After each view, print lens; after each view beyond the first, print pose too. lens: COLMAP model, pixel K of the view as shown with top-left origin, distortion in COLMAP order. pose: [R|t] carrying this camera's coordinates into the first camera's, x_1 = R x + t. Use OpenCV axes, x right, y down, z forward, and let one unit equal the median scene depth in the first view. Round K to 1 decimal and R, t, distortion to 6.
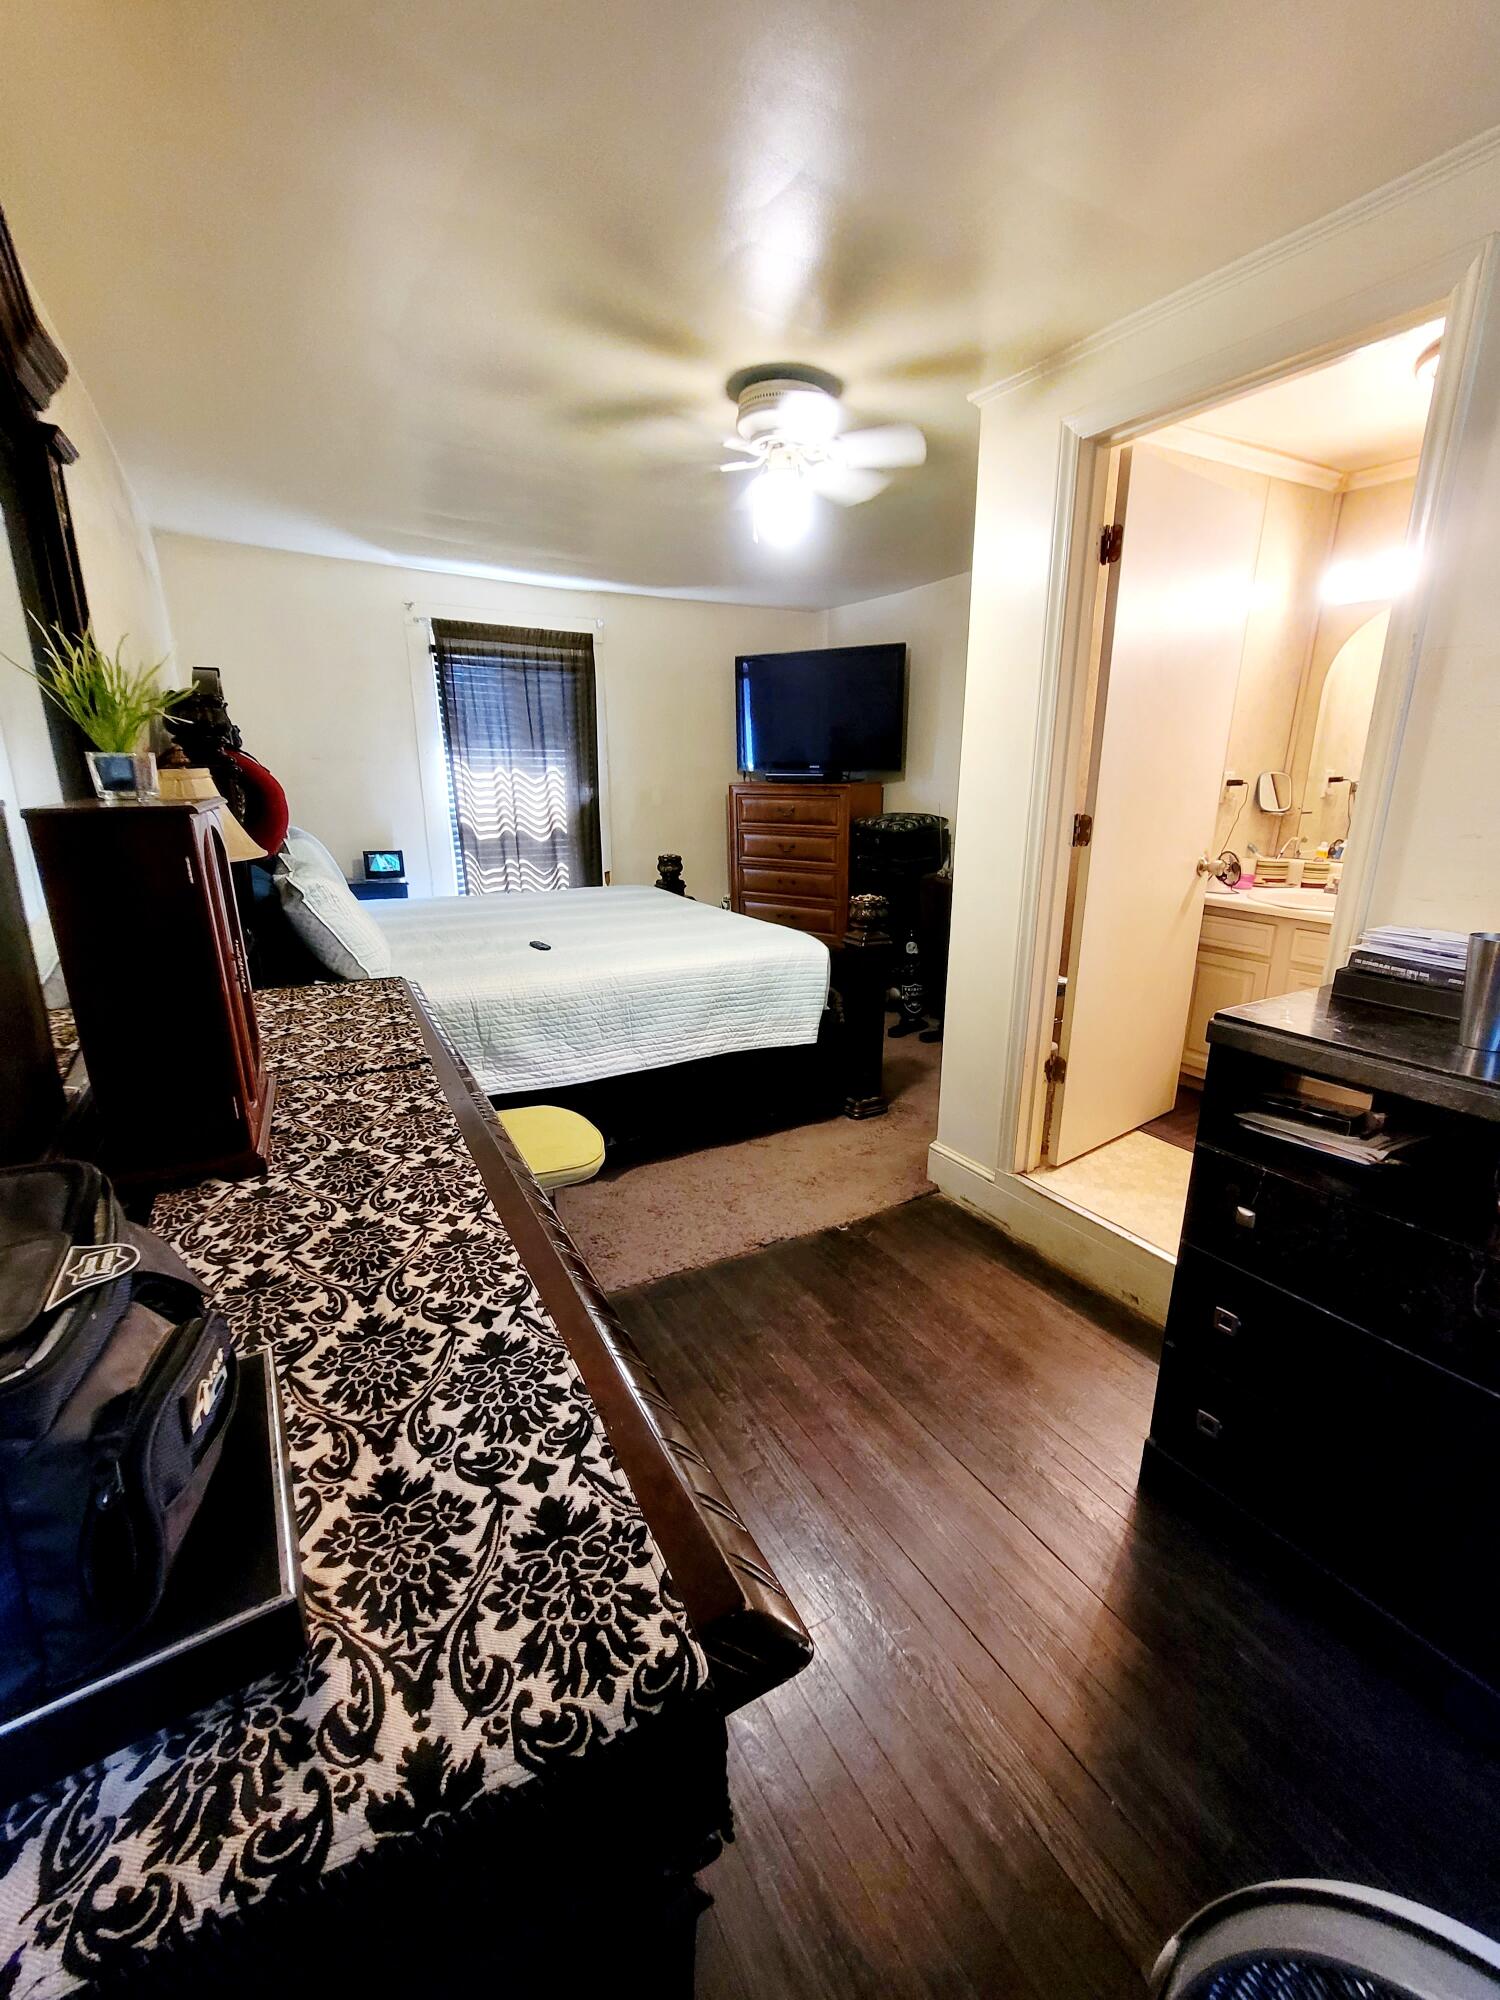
lens RADIAL K [[812.5, 0, 749.1], [0, 812.5, 996.9], [0, 0, 1]] dist [-0.000025, 0.000056]
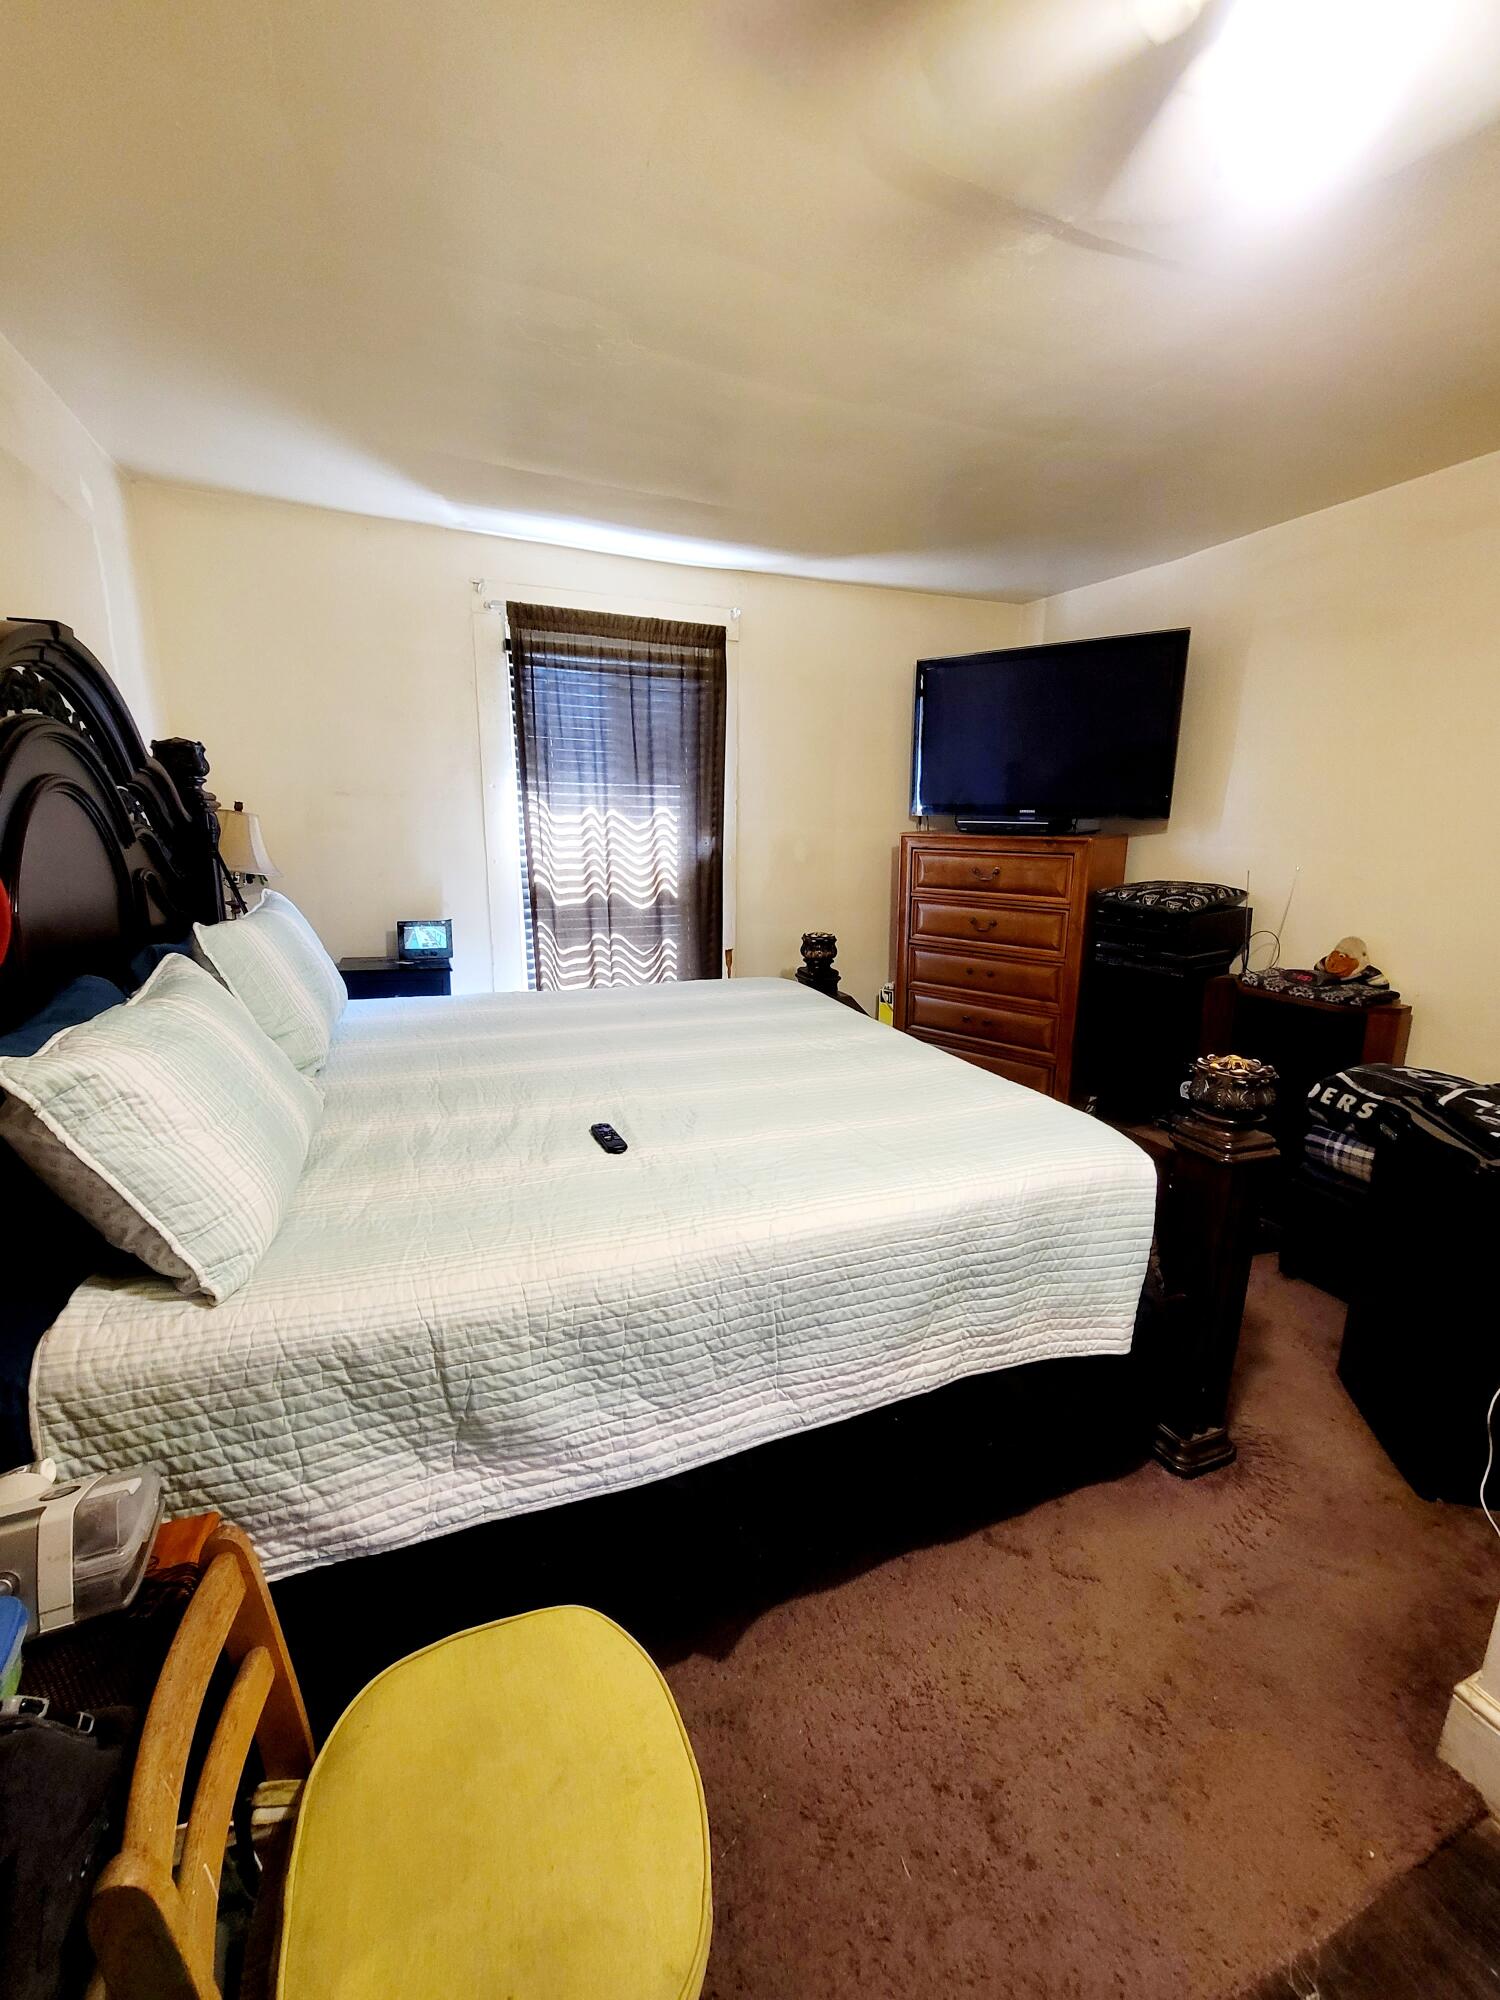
lens RADIAL K [[812.5, 0, 749.1], [0, 812.5, 996.9], [0, 0, 1]] dist [-0.000025, 0.000056]
pose [[0.990351, 0.040973, -0.132385, -0.063536], [-0.047439, 0.997812, -0.046059, -0.086854], [0.130208, 0.051895, 0.990128, 0.306994]]
